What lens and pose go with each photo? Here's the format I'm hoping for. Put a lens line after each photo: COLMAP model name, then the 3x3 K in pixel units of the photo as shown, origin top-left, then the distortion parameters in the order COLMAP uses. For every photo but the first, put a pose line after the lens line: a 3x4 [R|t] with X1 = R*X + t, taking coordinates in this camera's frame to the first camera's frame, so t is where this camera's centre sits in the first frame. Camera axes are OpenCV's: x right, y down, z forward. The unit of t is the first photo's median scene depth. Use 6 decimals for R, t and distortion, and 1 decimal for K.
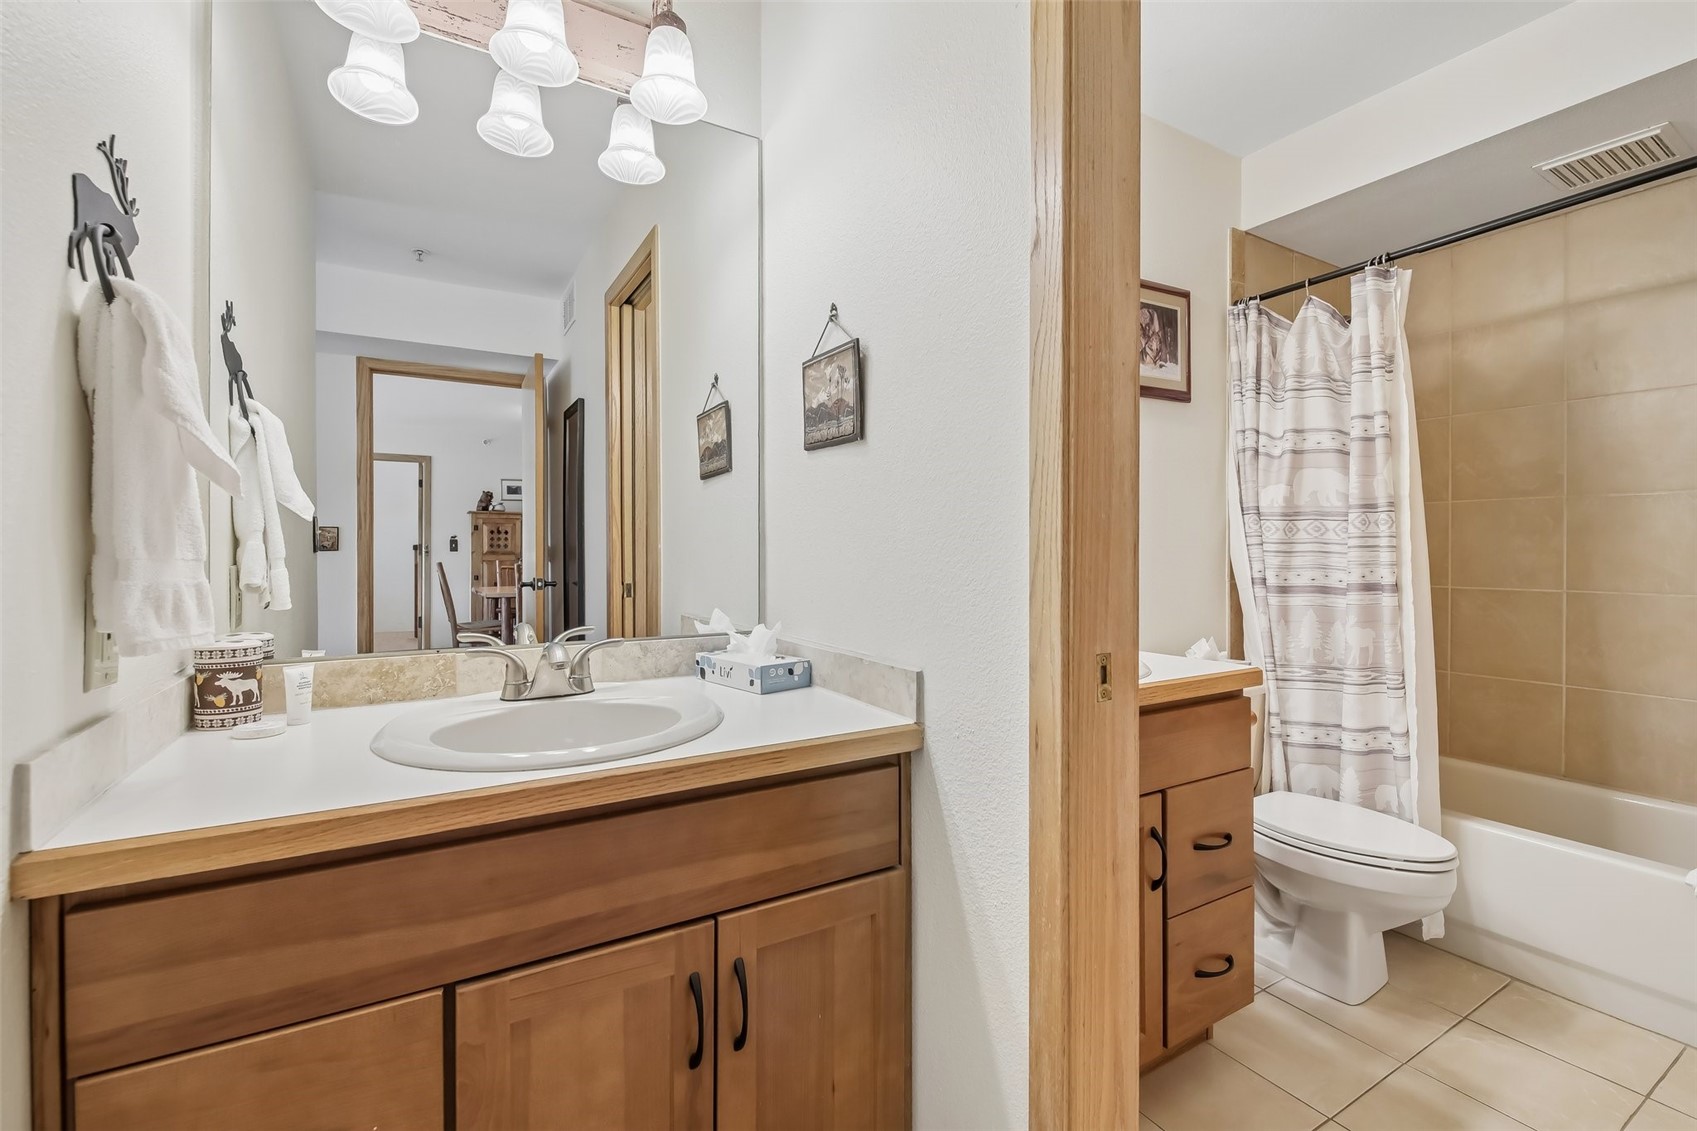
lens RADIAL K [[729.7, 0, 814.8], [0, 729.7, 547.2], [0, 0, 1]] dist [0.012857, -0.006737]
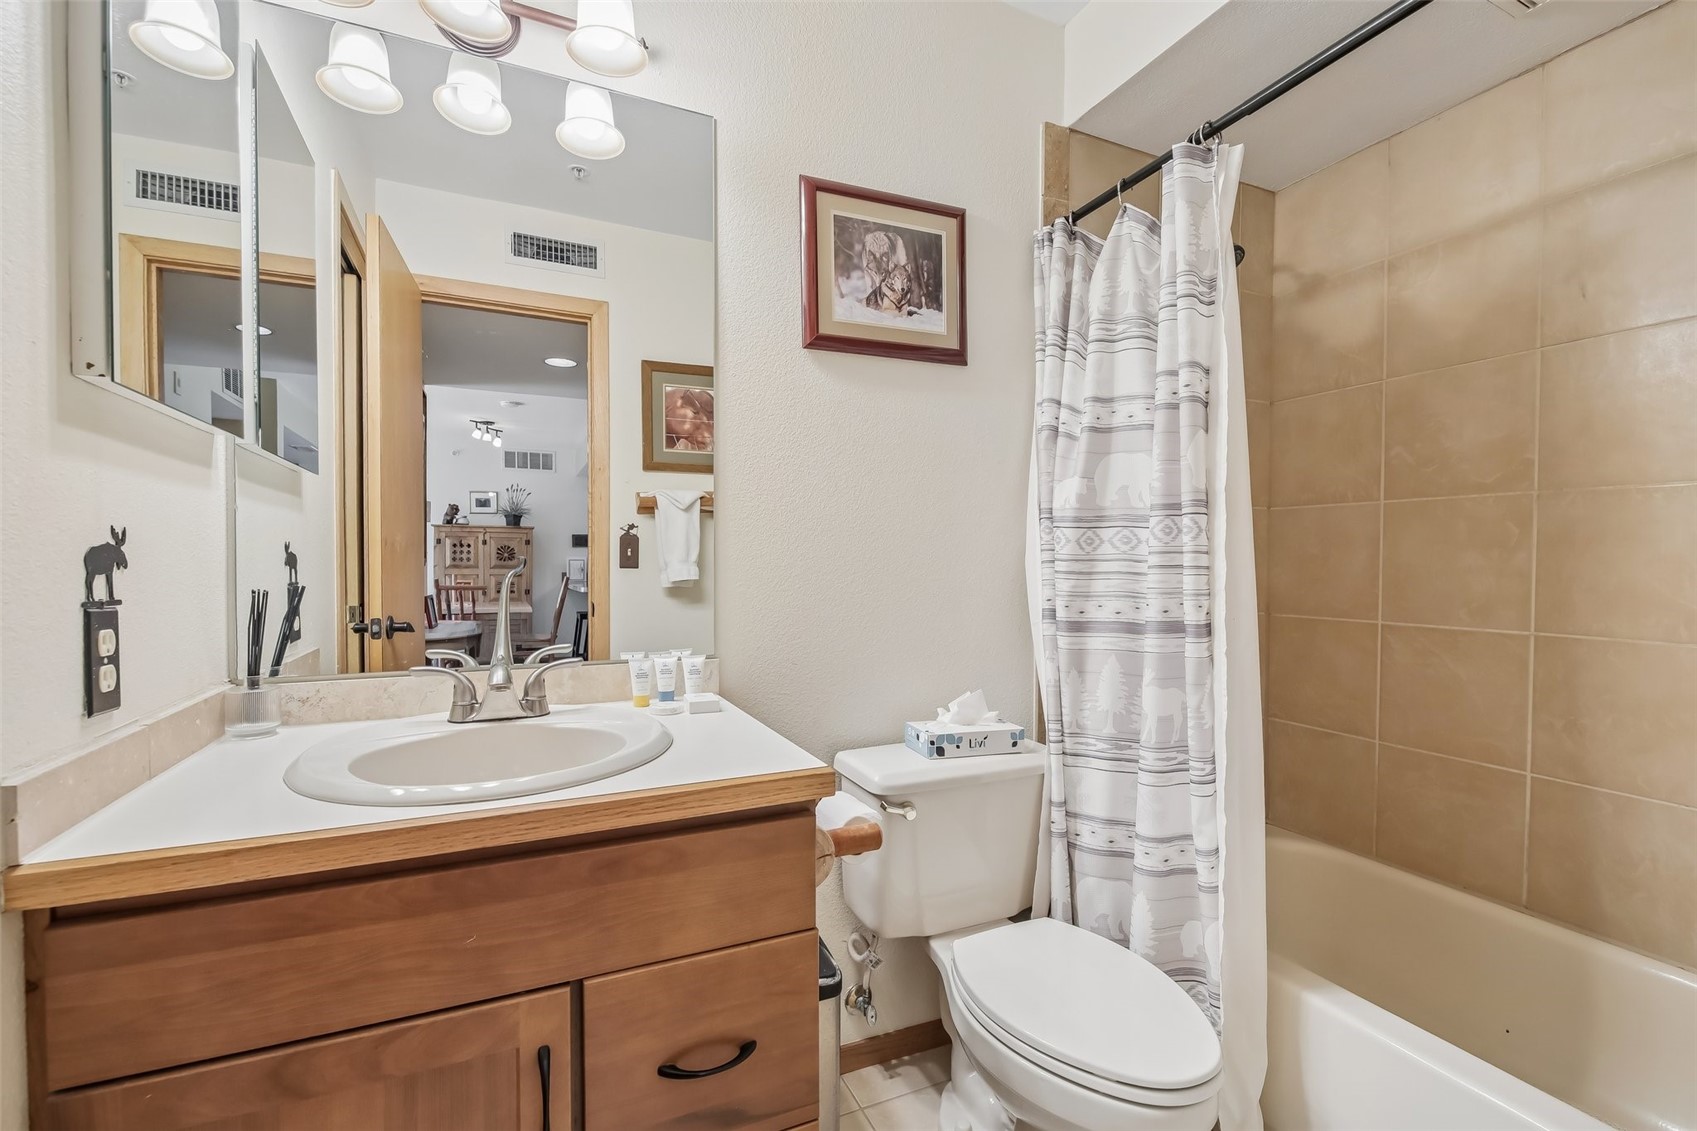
lens RADIAL K [[729.7, 0, 839.5], [0, 729.7, 571.0], [0, 0, 1]] dist [0.012857, -0.006737]
pose [[0.994438, 0.003040, -0.105283, 0.481755], [-0.001612, 0.999906, 0.013651, -0.004960], [0.105315, -0.013406, 0.994349, 0.279313]]
